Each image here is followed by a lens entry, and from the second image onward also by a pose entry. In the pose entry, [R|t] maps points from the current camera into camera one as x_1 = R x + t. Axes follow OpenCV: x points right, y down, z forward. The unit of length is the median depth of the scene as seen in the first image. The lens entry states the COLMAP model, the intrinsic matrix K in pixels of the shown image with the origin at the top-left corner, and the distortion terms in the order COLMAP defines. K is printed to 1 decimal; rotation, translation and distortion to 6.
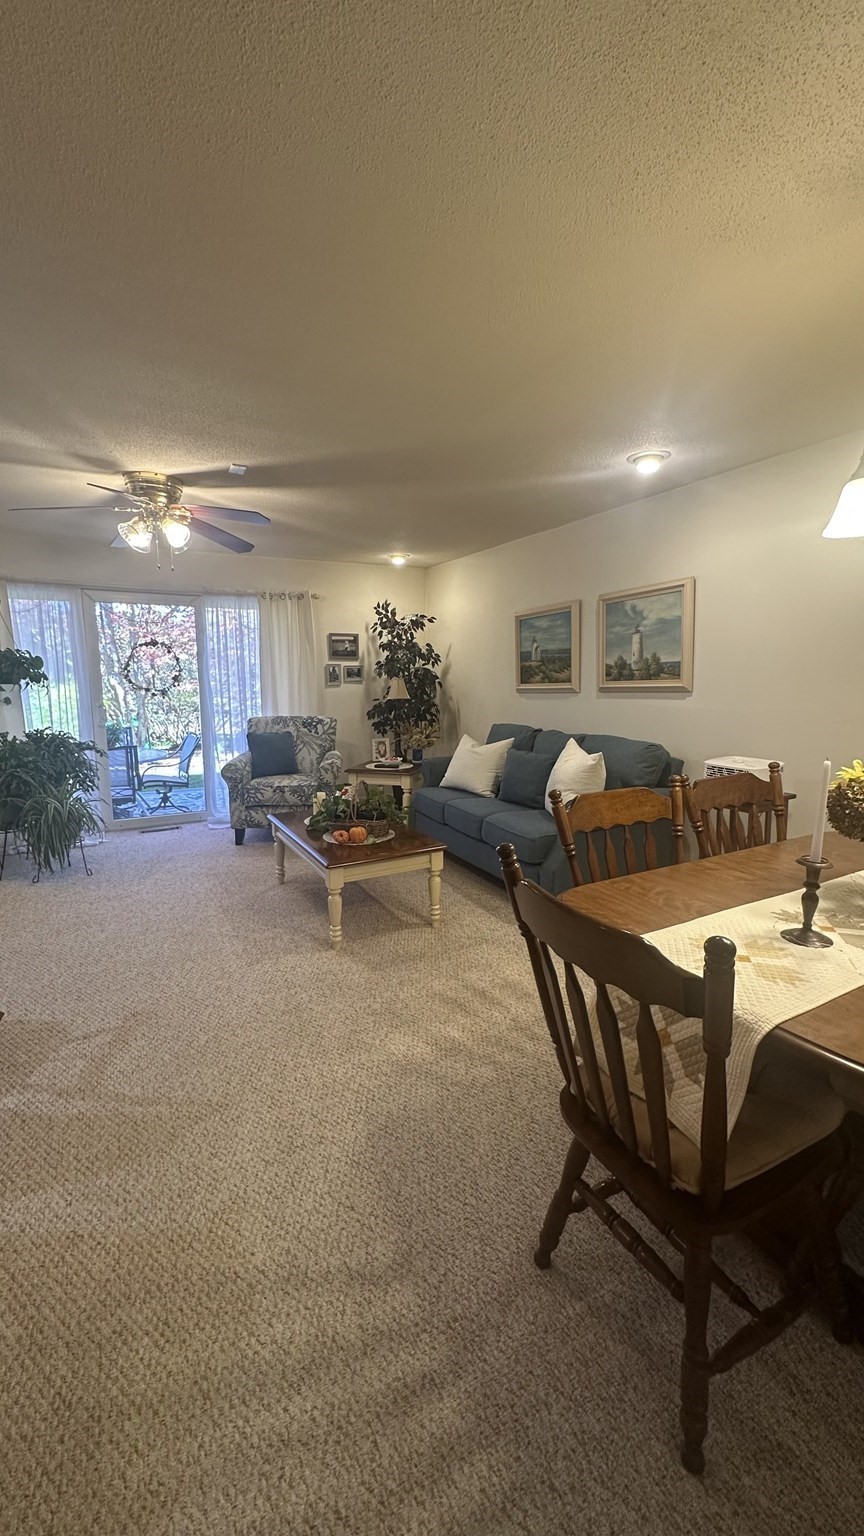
lens RADIAL K [[603.8, 0, 432.0], [0, 603.8, 768.0], [0, 0, 1]] dist [0.000828, 0.000014]
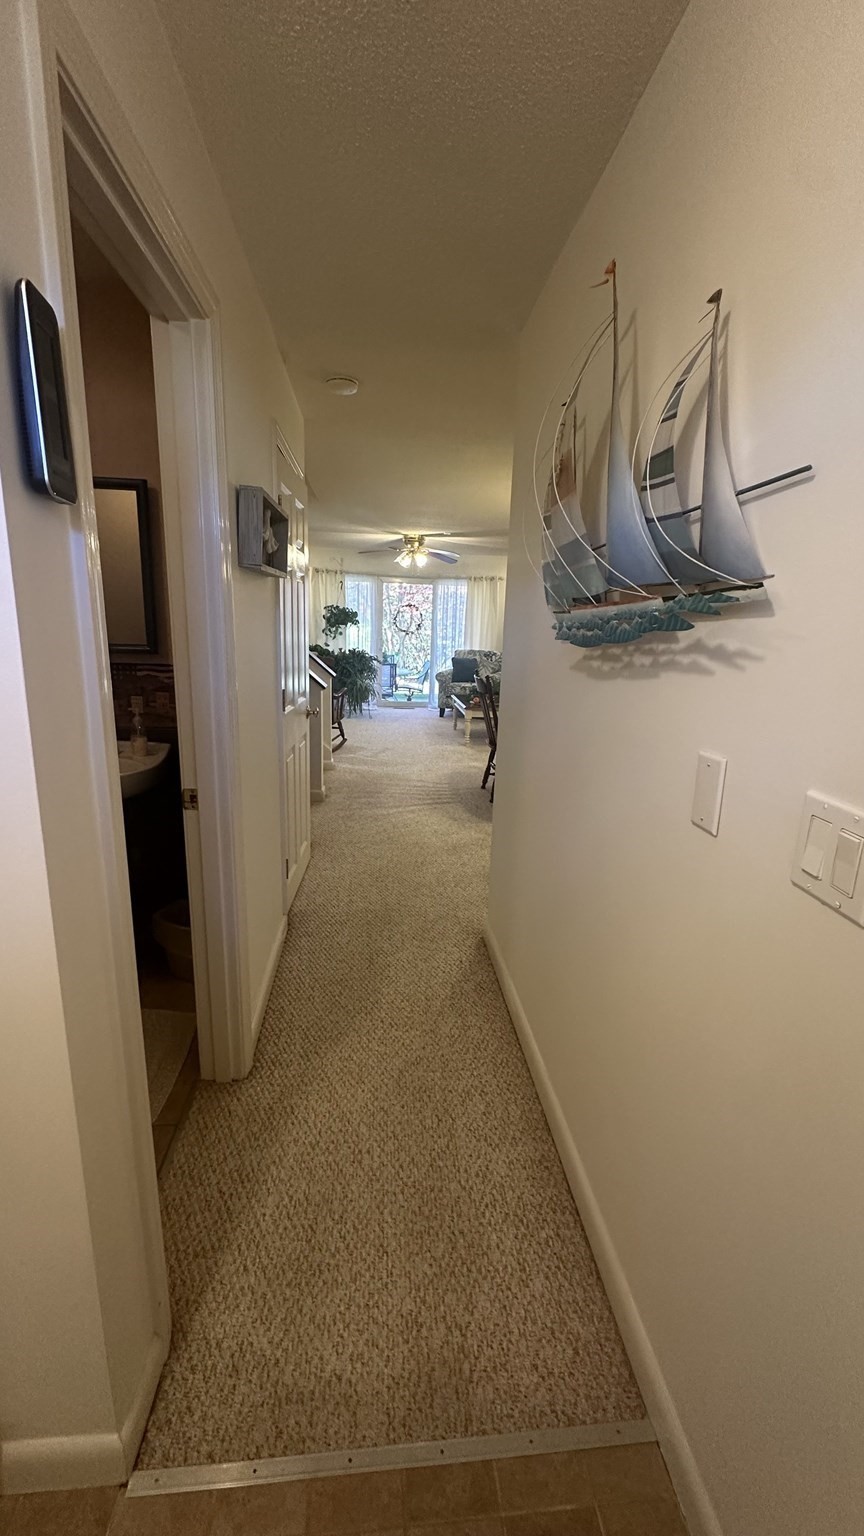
lens RADIAL K [[603.8, 0, 432.0], [0, 603.8, 768.0], [0, 0, 1]] dist [0.000828, 0.000014]
pose [[0.919494, 0.124572, -0.372843, 0.371556], [-0.096690, 0.990993, 0.092650, 0.114319], [0.381026, -0.049141, 0.923257, -0.743211]]
